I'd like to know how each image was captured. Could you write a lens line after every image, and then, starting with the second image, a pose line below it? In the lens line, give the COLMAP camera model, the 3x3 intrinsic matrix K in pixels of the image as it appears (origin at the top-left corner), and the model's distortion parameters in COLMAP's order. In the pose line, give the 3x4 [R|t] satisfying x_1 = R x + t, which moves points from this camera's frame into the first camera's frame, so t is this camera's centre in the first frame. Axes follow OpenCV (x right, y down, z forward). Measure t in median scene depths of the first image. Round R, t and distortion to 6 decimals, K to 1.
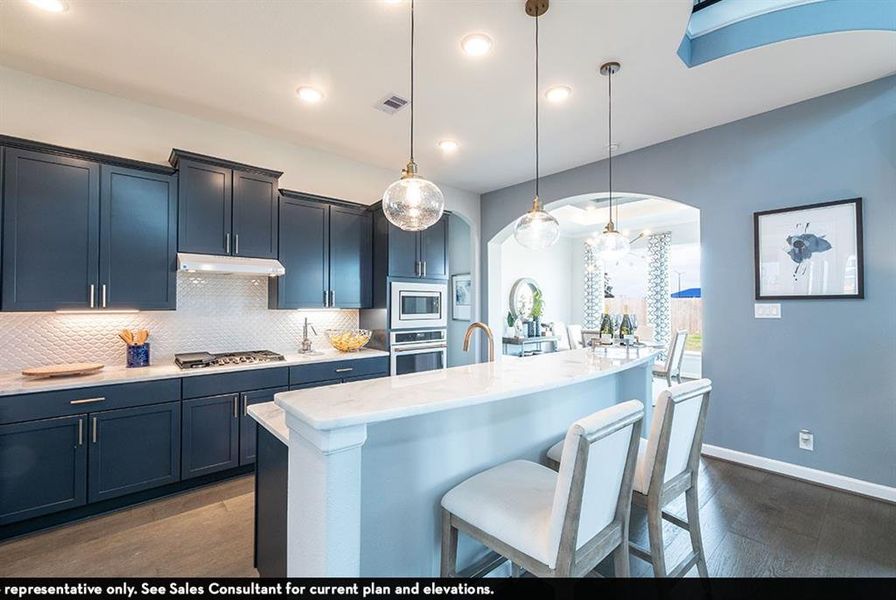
lens RADIAL K [[381.0, 0, 449.7], [0, 381.0, 300.0], [0, 0, 1]] dist [0.001180, 0.000035]
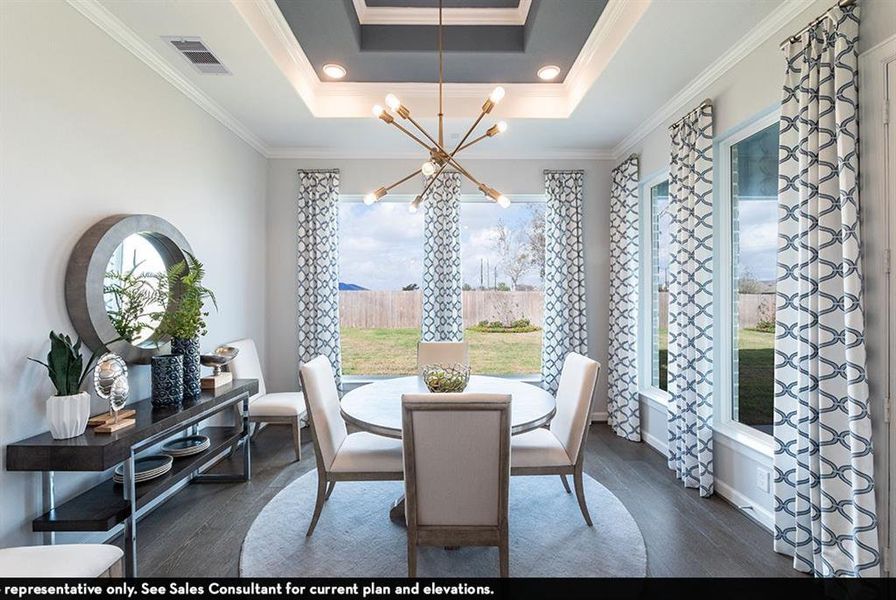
lens RADIAL K [[381.0, 0, 450.2], [0, 381.0, 297.5], [0, 0, 1]] dist [0.001180, 0.000035]
pose [[0.644547, -0.008306, 0.764520, 0.125290], [0.001416, 0.999952, 0.009670, 0.005651], [-0.764563, -0.005151, 0.644528, 0.615387]]
